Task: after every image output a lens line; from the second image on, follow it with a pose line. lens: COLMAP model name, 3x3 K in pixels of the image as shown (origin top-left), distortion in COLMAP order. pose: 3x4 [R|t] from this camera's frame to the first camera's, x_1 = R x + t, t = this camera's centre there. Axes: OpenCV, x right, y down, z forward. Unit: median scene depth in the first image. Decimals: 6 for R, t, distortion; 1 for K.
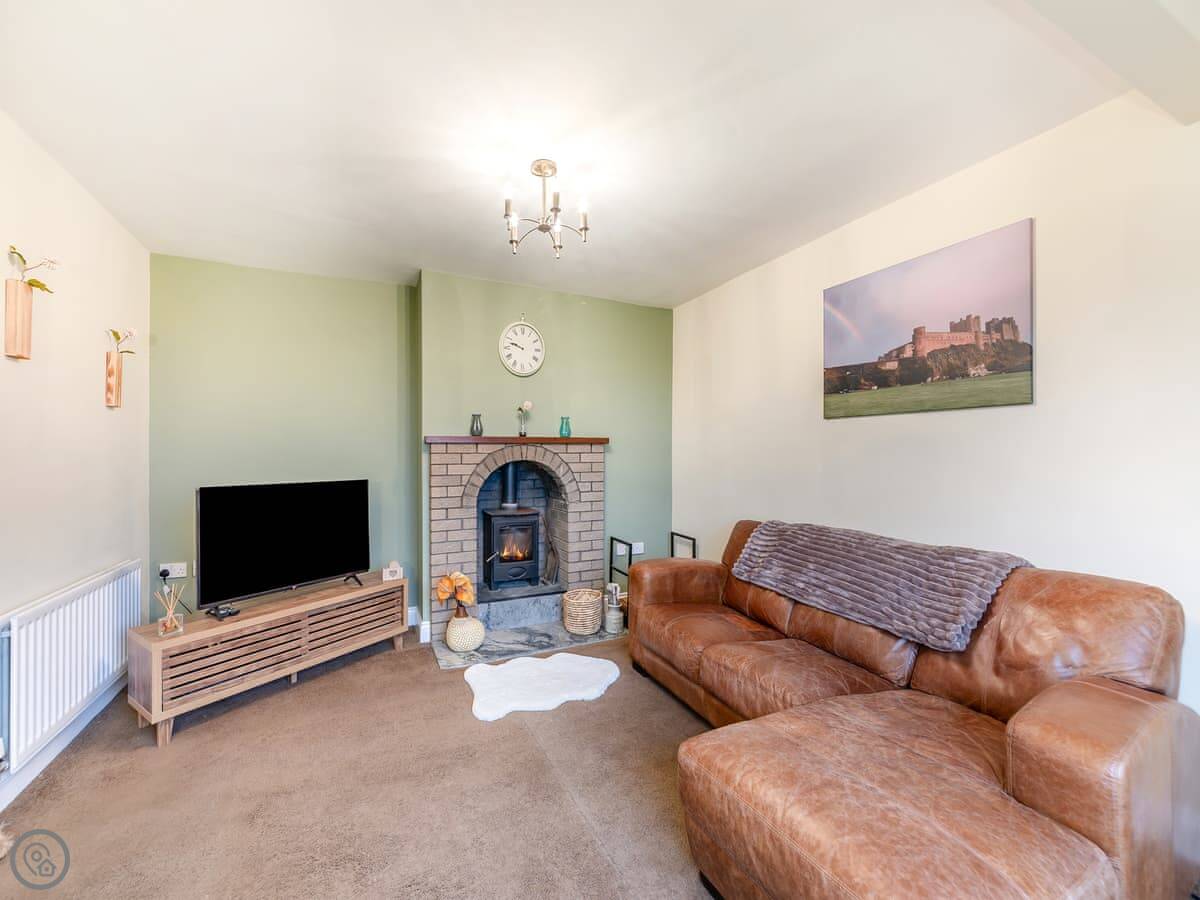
lens RADIAL K [[456.5, 0, 591.0], [0, 456.5, 444.0], [0, 0, 1]] dist [-0.001357, -0.000096]
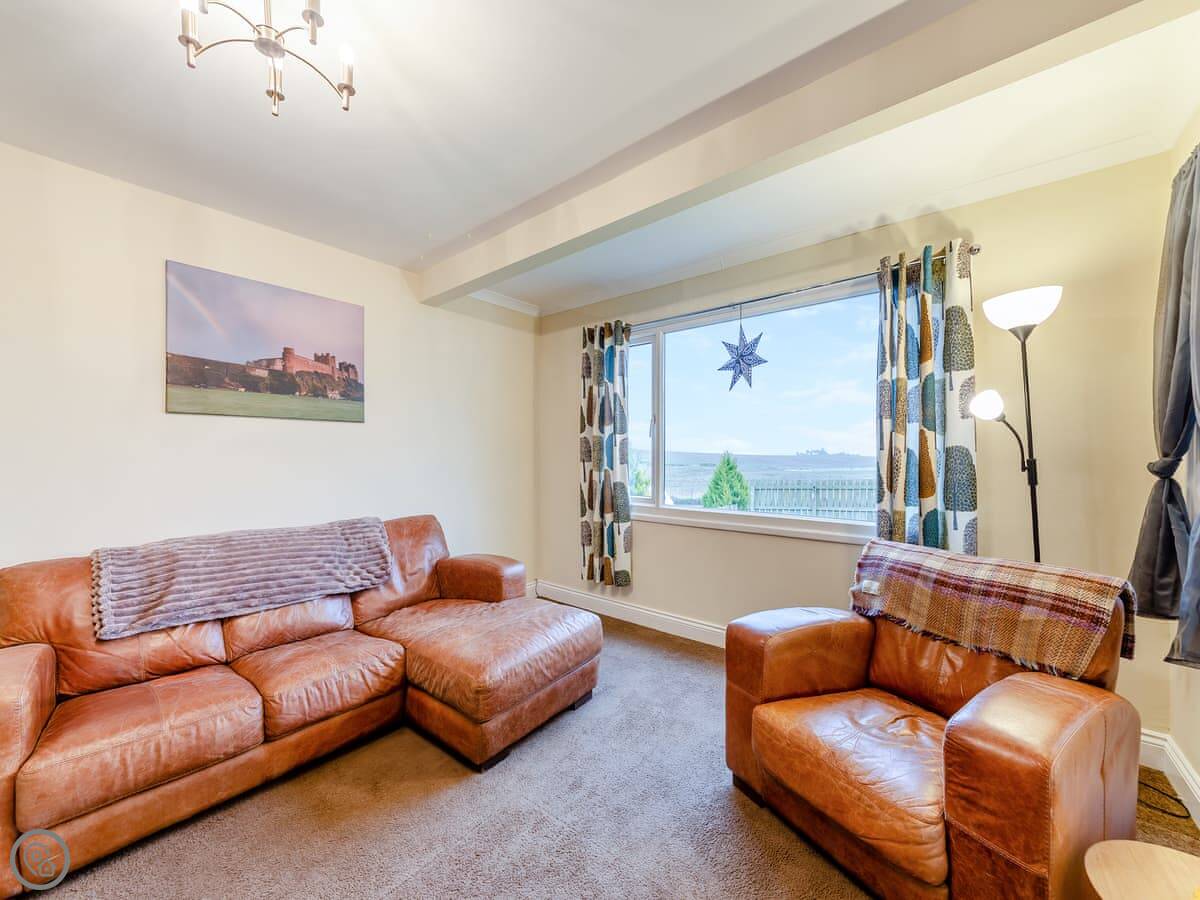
lens RADIAL K [[456.5, 0, 591.0], [0, 456.5, 444.0], [0, 0, 1]] dist [-0.001357, -0.000096]
pose [[-0.400553, 0.017580, 0.916105, -0.693434], [-0.014478, 0.999570, -0.025512, 0.014530], [-0.916159, -0.023482, -0.400126, 0.758293]]
